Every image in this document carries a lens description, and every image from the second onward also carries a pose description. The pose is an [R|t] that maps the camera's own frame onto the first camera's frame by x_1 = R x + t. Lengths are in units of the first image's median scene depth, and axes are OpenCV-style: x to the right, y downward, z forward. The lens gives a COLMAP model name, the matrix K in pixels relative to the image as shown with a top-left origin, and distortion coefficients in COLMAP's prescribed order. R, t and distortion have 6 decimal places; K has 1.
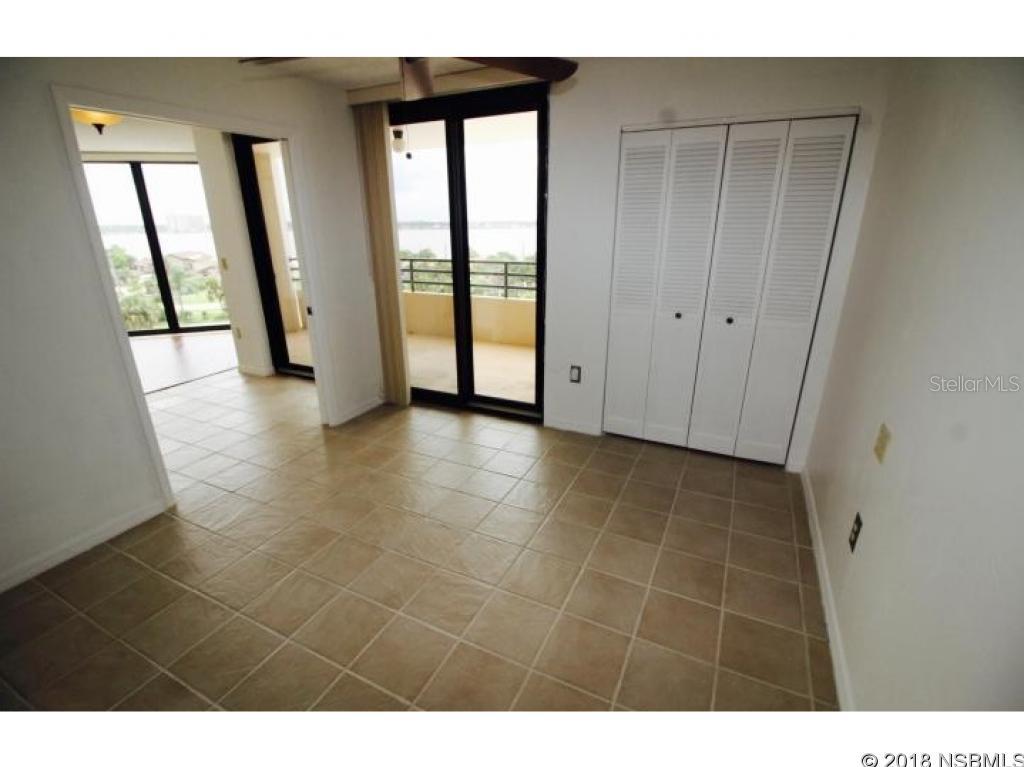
lens RADIAL K [[476.3, 0, 508.2], [0, 476.3, 391.1], [0, 0, 1]] dist [0.002055, -0.015275]
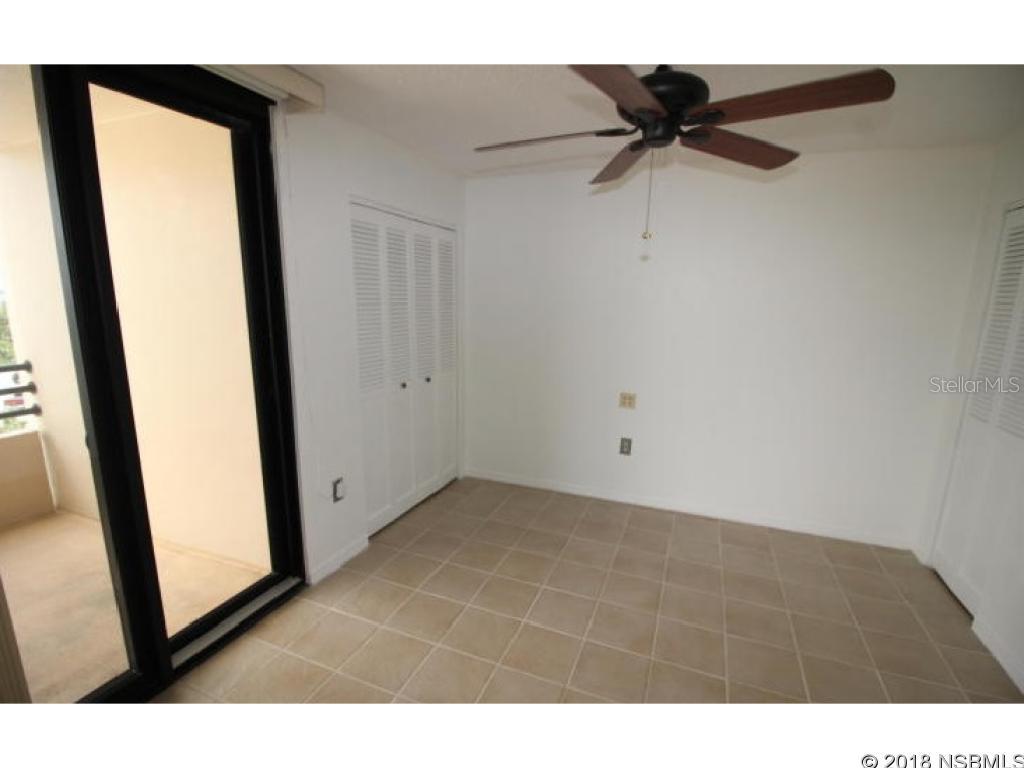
lens RADIAL K [[476.3, 0, 508.2], [0, 476.3, 391.6], [0, 0, 1]] dist [0.002055, -0.015275]
pose [[-0.069393, -0.185300, 0.980229, -0.717638], [0.323762, 0.925227, 0.197822, -0.292898], [-0.943590, 0.331088, -0.004212, 0.840768]]
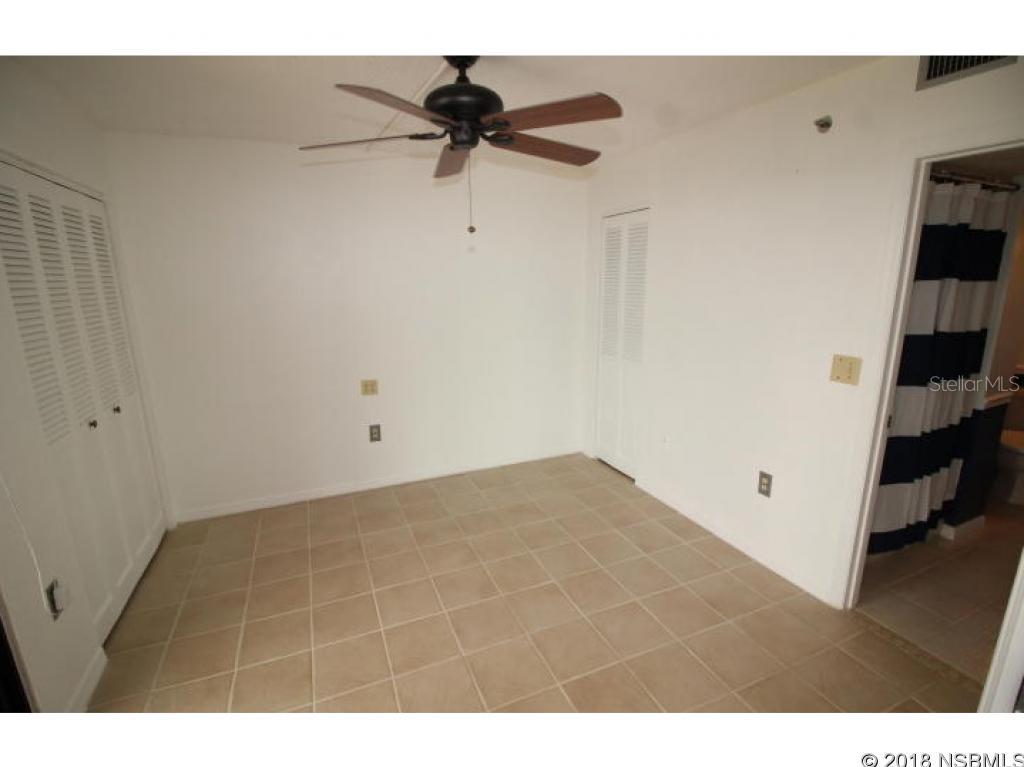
lens RADIAL K [[476.3, 0, 508.2], [0, 476.3, 391.1], [0, 0, 1]] dist [0.002055, -0.015275]
pose [[-0.759318, -0.125648, 0.638474, -0.600624], [0.242706, 0.855693, 0.457038, -0.396174], [-0.603764, 0.501999, -0.619247, 1.099272]]
